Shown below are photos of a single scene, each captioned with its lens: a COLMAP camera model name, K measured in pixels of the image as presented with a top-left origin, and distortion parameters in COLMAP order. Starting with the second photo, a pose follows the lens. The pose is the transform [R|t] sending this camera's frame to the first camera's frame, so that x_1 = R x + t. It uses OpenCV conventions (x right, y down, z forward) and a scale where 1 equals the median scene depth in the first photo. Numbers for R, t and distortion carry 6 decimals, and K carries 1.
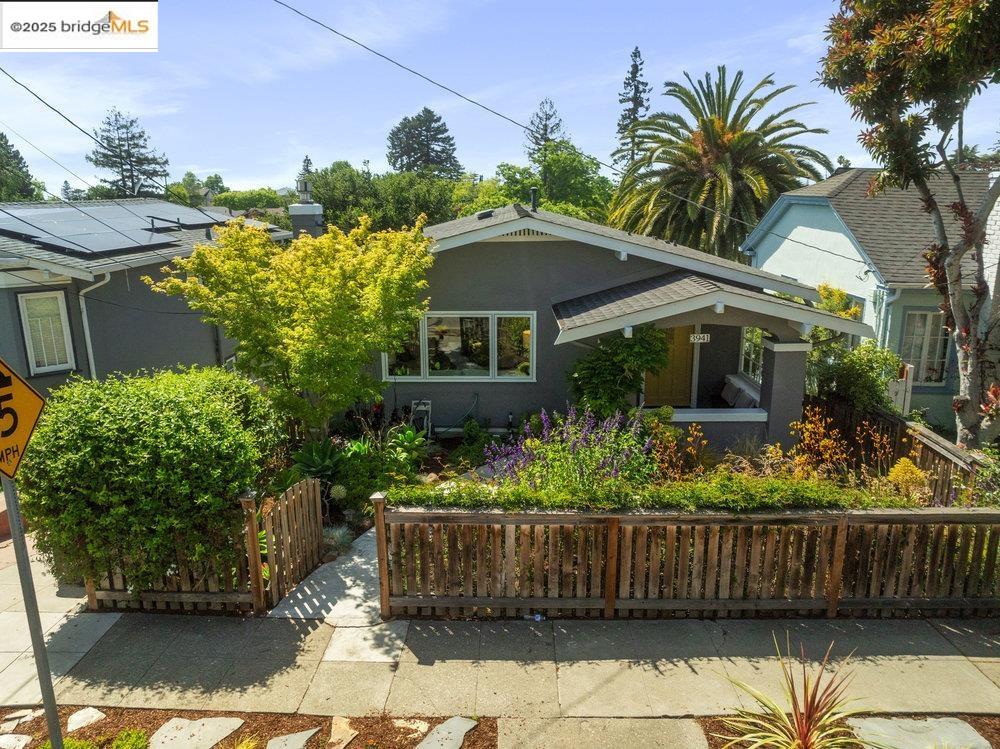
lens RADIAL K [[712.2, 0, 504.4], [0, 712.2, 374.2], [0, 0, 1]] dist [-0.054022, 0.018670]
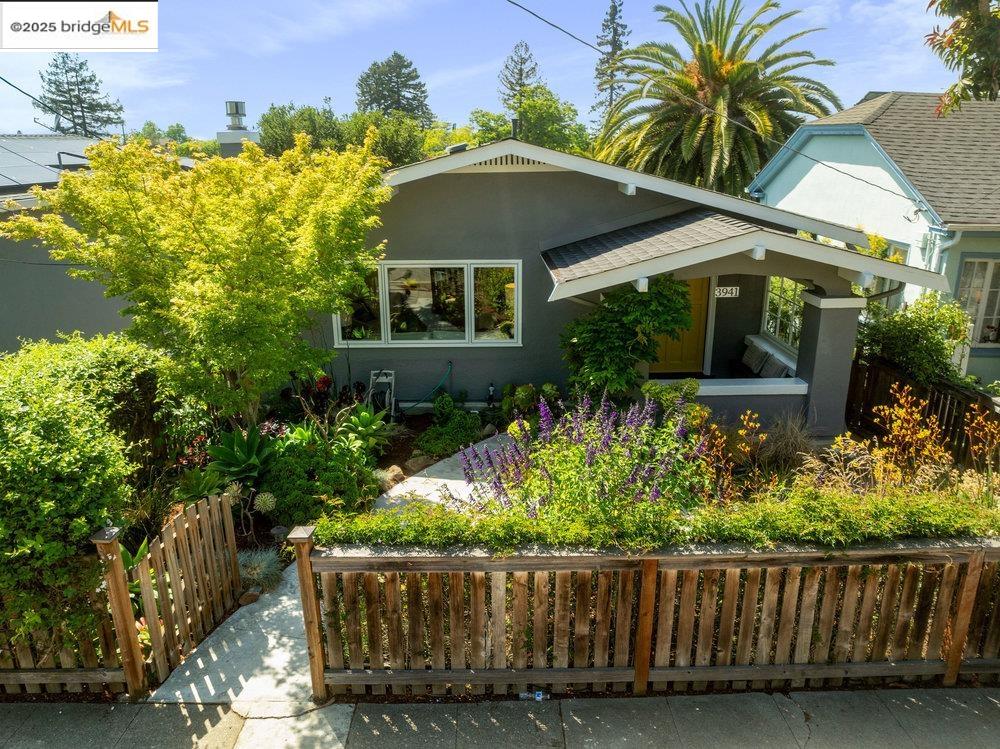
lens RADIAL K [[712.2, 0, 496.8], [0, 712.2, 370.9], [0, 0, 1]] dist [-0.054022, 0.018670]
pose [[0.999686, -0.009091, 0.023349, -0.005771], [0.007687, 0.998196, 0.059540, -0.014460], [-0.023848, -0.059342, 0.997953, 0.255704]]
